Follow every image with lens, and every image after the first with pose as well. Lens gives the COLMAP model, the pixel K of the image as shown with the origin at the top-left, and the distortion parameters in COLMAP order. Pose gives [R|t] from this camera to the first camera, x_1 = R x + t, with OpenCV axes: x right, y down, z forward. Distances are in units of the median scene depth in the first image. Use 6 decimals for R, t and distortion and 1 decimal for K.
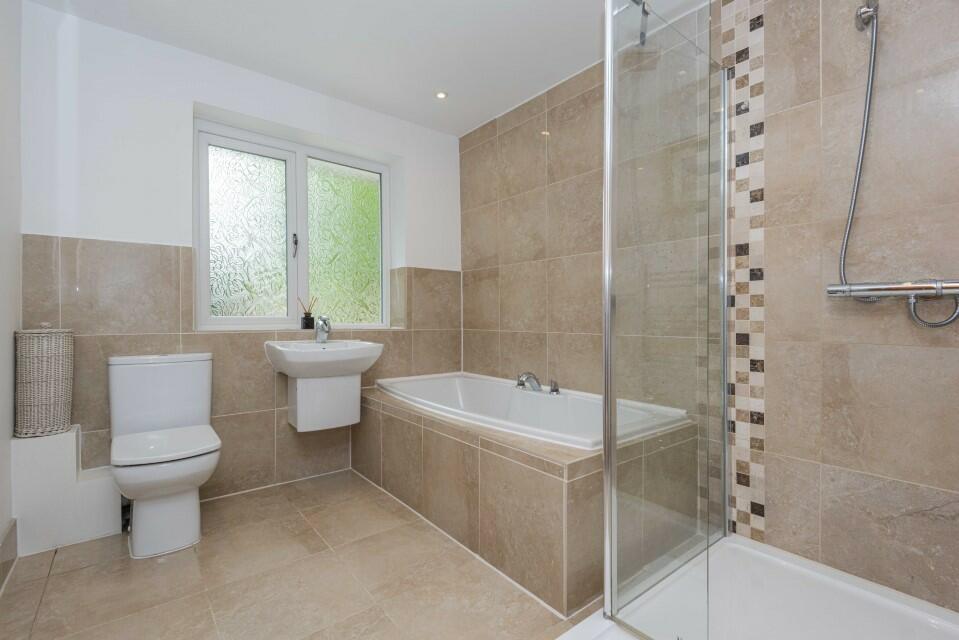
lens RADIAL K [[442.7, 0, 477.7], [0, 442.7, 321.8], [0, 0, 1]] dist [-0.001765, -0.003445]
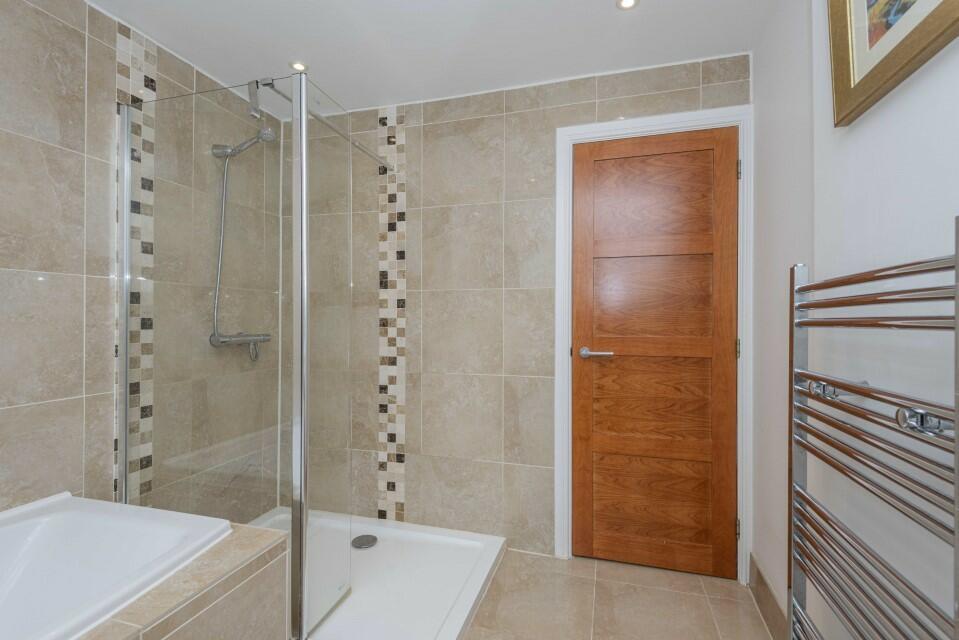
lens RADIAL K [[442.7, 0, 477.7], [0, 442.7, 315.4], [0, 0, 1]] dist [-0.001765, -0.003445]
pose [[-0.566800, 0.004665, 0.823842, -0.662873], [0.006737, 0.999977, -0.001027, -0.120207], [-0.823828, 0.004968, -0.566819, 0.947714]]
